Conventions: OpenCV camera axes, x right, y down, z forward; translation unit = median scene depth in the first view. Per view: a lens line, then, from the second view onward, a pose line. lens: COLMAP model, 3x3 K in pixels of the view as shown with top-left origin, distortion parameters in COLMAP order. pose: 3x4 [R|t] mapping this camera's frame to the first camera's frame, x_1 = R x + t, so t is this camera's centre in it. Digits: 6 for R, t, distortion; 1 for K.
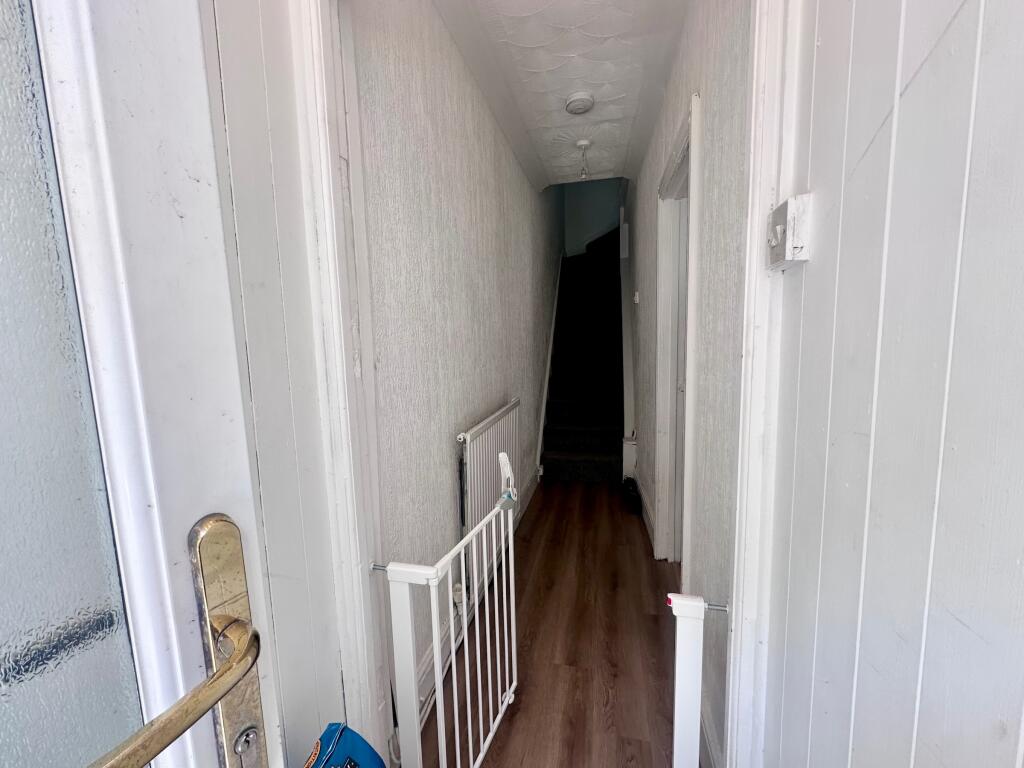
lens RADIAL K [[408.6, 0, 512.0], [0, 408.6, 383.7], [0, 0, 1]] dist [-0.002261, 0.000174]
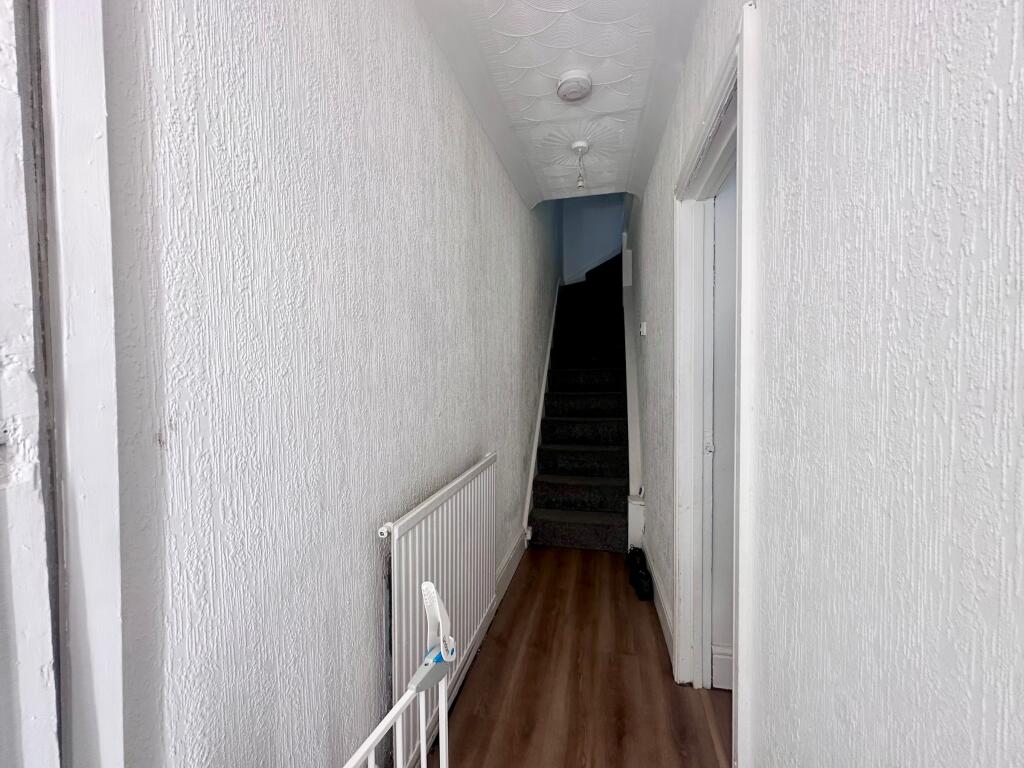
lens RADIAL K [[408.6, 0, 512.0], [0, 408.6, 383.7], [0, 0, 1]] dist [-0.002261, 0.000174]
pose [[0.999851, 0.016995, -0.003143, 0.046970], [-0.017189, 0.996786, -0.078246, -0.033566], [0.001803, 0.078289, 0.996929, 0.208123]]
